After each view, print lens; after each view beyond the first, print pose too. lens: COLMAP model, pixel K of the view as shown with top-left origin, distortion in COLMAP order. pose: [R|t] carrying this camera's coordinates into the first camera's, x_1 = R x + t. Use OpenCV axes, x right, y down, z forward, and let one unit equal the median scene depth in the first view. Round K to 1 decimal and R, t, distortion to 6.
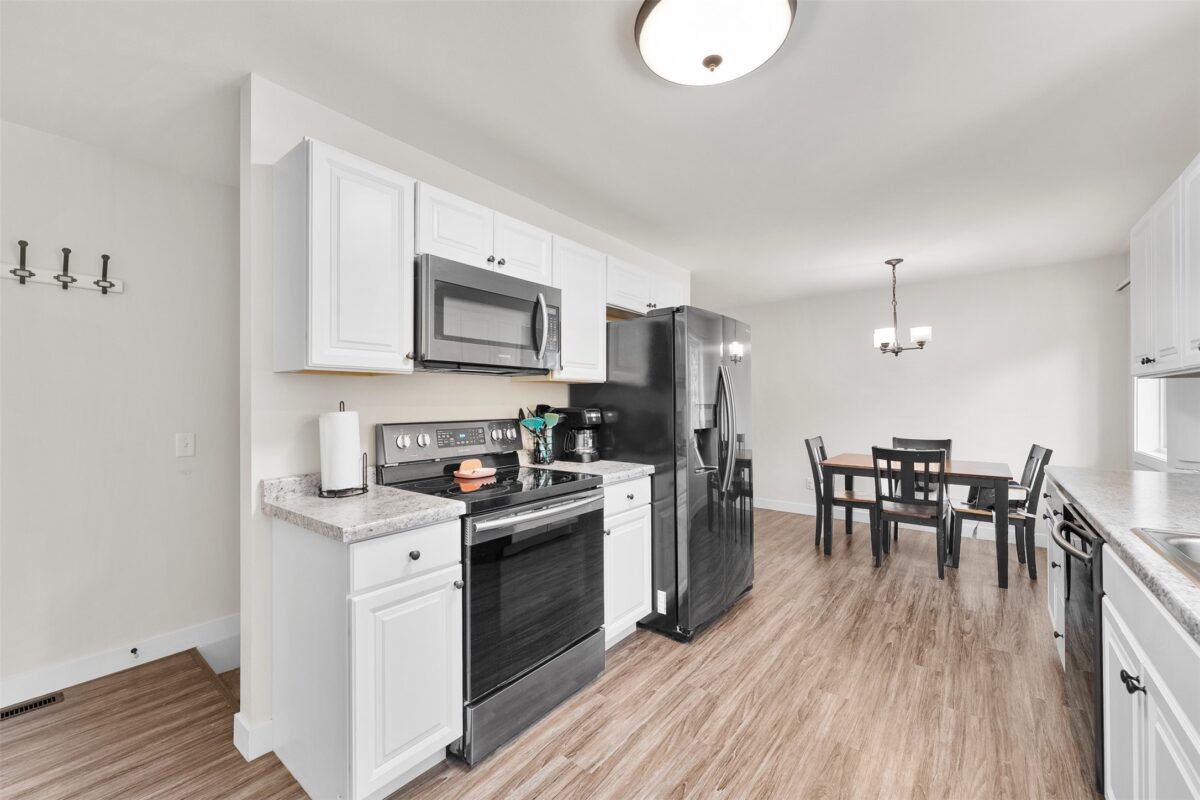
lens RADIAL K [[469.3, 0, 584.9], [0, 469.3, 400.8], [0, 0, 1]] dist [0.000066, 0.000061]
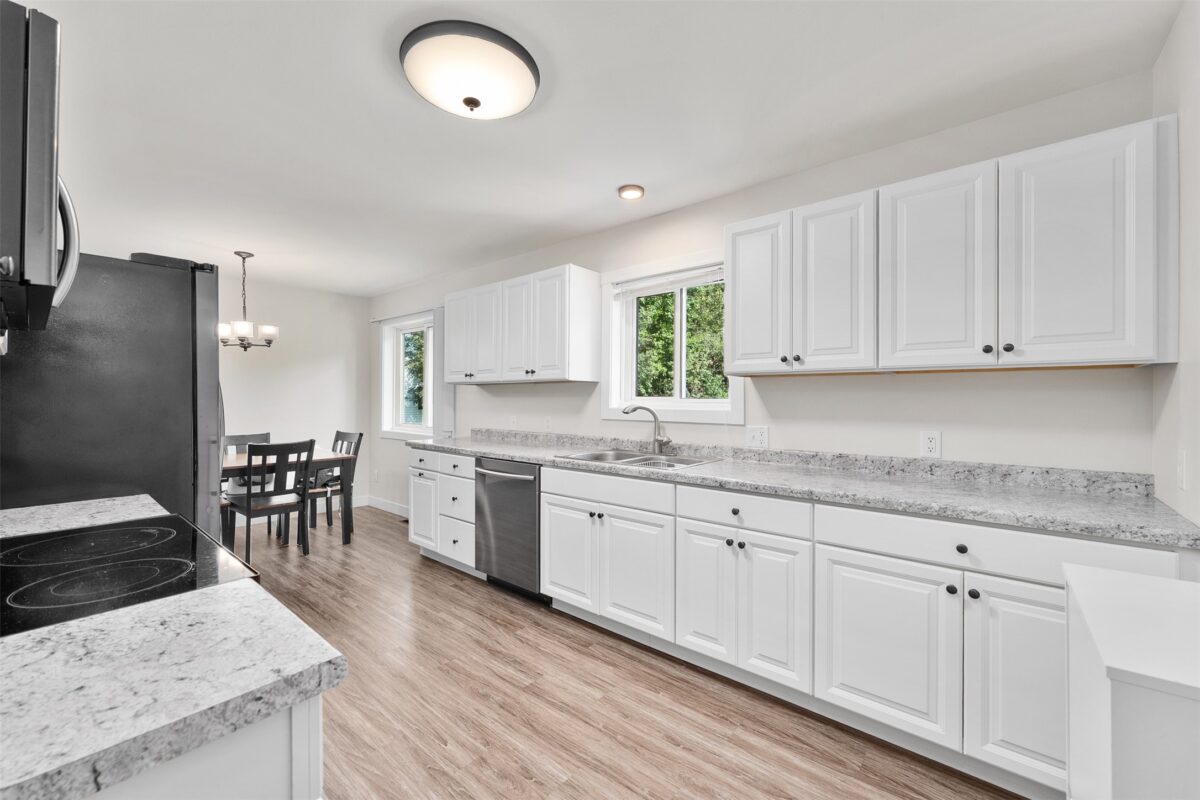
lens RADIAL K [[481.4, 0, 597.2], [0, 481.4, 396.5], [0, 0, 1]] dist [0.000071, 0.000045]
pose [[0.028362, 0.006205, 0.999578, -0.583486], [-0.005153, 0.999968, -0.006062, 0.004885], [-0.999584, -0.004979, 0.028393, 0.421064]]
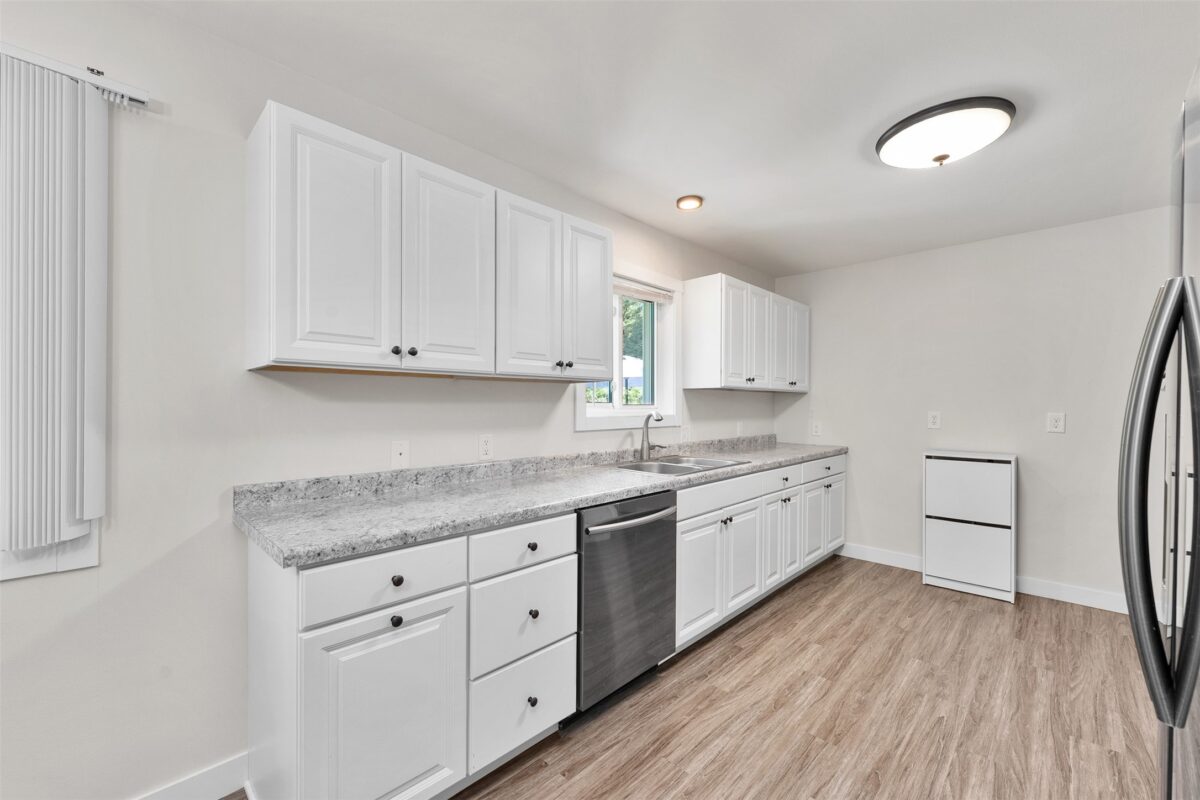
lens RADIAL K [[504.6, 0, 567.4], [0, 504.6, 404.8], [0, 0, 1]] dist [0.000003, 0.000056]
pose [[-0.995466, -0.000743, 0.095113, 0.788302], [-0.000916, 0.999998, -0.001772, 0.003353], [-0.095112, -0.001851, -0.995465, 1.664663]]
